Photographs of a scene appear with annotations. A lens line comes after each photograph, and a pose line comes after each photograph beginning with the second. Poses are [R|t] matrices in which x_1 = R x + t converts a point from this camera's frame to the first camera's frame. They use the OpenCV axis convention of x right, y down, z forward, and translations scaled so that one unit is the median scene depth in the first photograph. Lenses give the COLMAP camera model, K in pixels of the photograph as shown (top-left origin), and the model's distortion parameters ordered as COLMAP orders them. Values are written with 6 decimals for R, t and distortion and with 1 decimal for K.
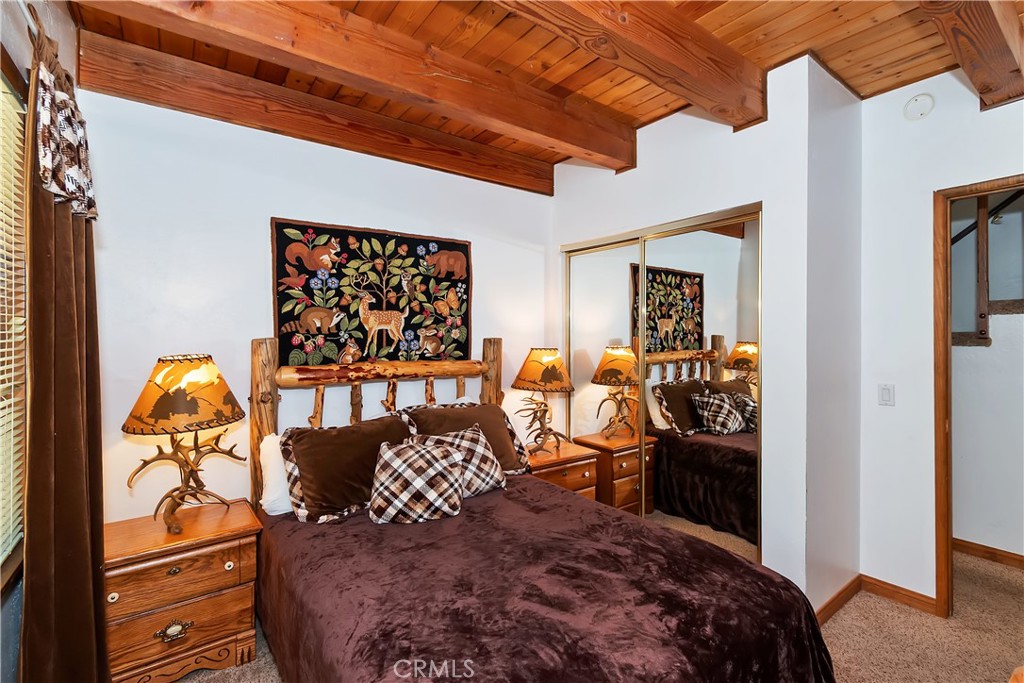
lens RADIAL K [[461.6, 0, 513.4], [0, 461.6, 335.4], [0, 0, 1]] dist [0.000019, 0.000060]
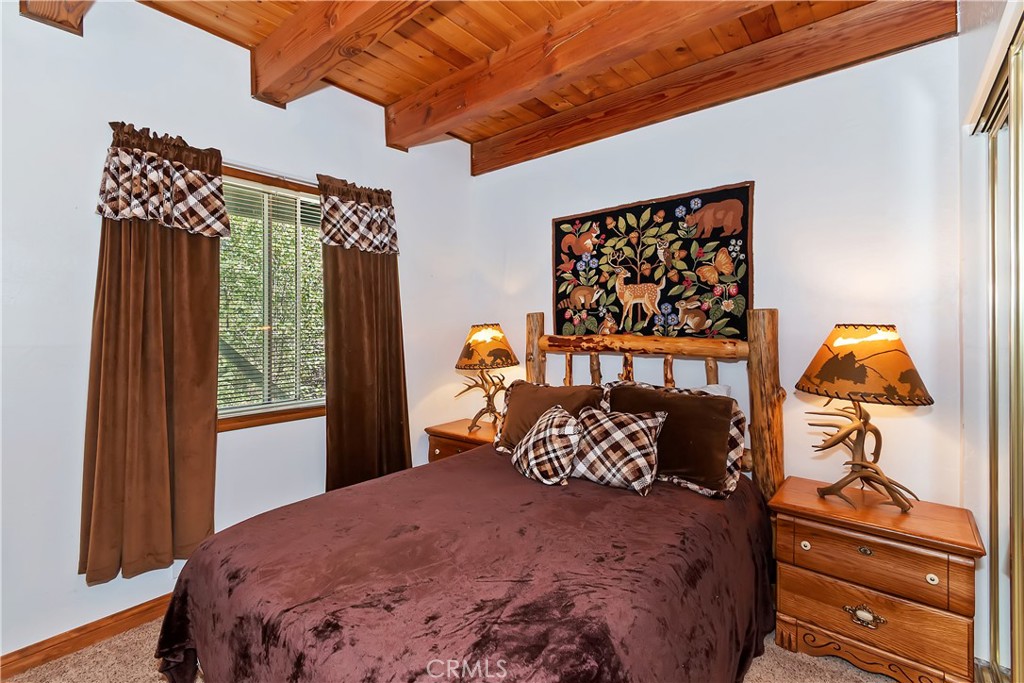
lens RADIAL K [[461.6, 0, 502.0], [0, 461.6, 324.0], [0, 0, 1]] dist [0.000019, 0.000060]
pose [[0.233772, -0.000080, -0.972291, 0.597104], [-0.002622, 0.999996, -0.000713, 0.032229], [0.972288, 0.002716, 0.233771, 0.486059]]
